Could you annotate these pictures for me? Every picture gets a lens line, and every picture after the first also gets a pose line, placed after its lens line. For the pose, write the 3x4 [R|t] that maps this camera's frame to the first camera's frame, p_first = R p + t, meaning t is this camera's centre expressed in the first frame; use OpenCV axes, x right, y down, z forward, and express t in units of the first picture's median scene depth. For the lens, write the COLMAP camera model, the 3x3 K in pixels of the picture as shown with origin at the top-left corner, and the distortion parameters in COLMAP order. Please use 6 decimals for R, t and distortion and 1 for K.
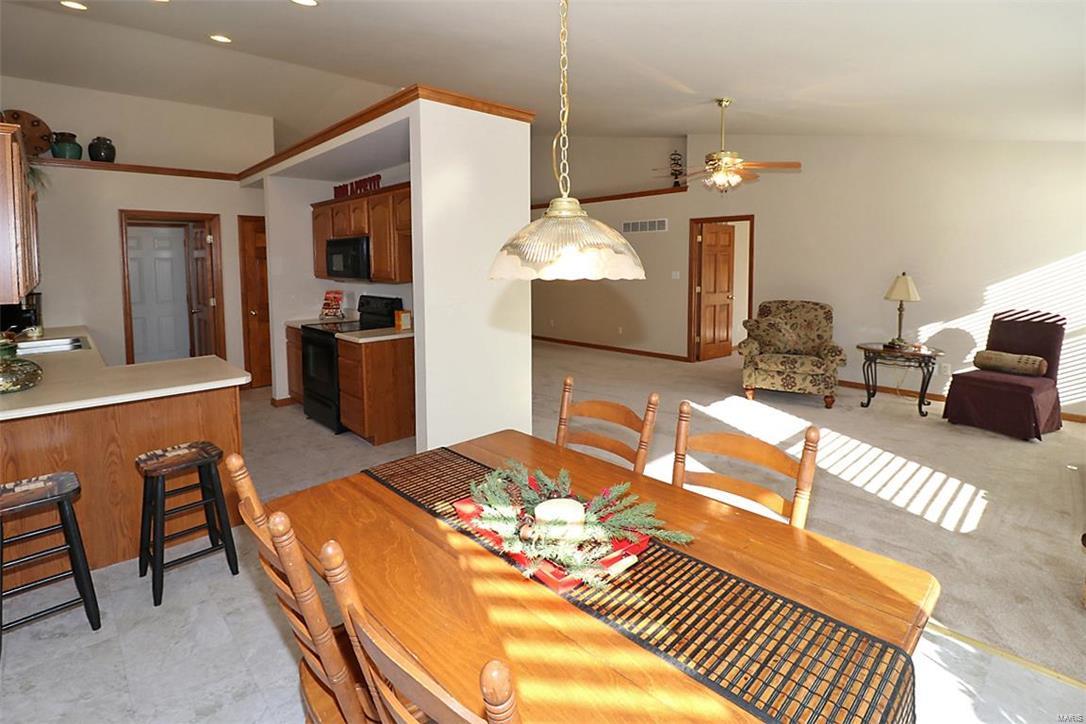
lens RADIAL K [[569.6, 0, 541.9], [0, 569.6, 302.9], [0, 0, 1]] dist [0.001635, -0.017983]
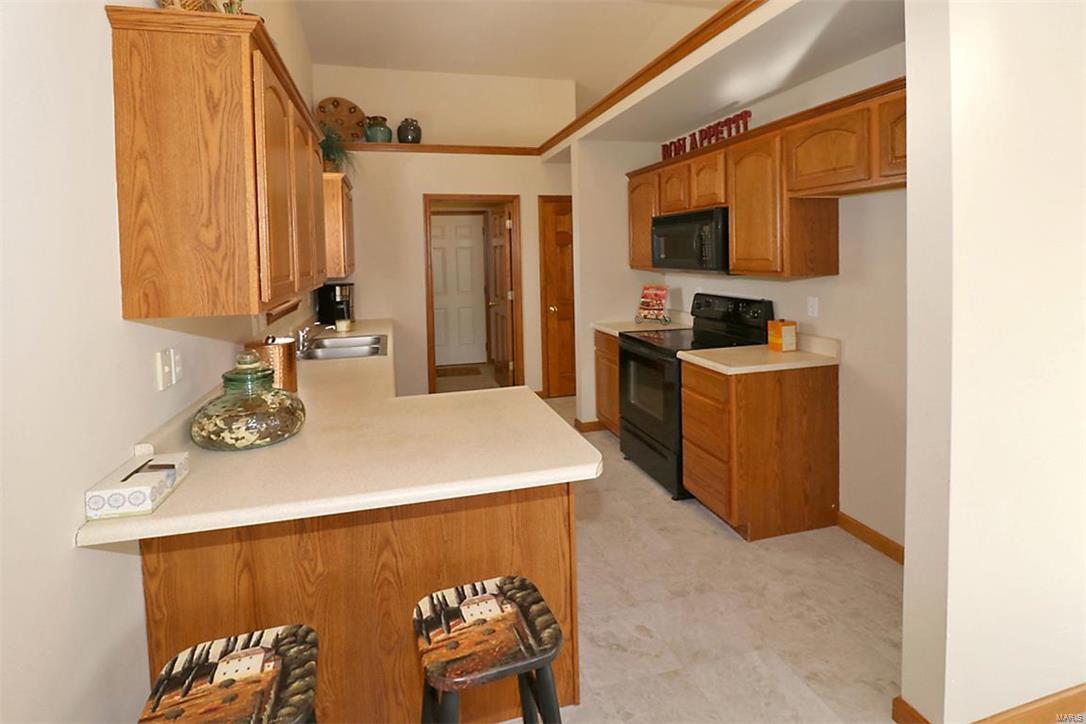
lens RADIAL K [[530.7, 0, 542.3], [0, 530.7, 292.4], [0, 0, 1]] dist [0.025726, -0.026388]
pose [[0.904956, 0.020787, -0.424997, -0.209541], [-0.018283, 0.999783, 0.009969, -0.017818], [0.425112, -0.001251, 0.905140, 0.312677]]
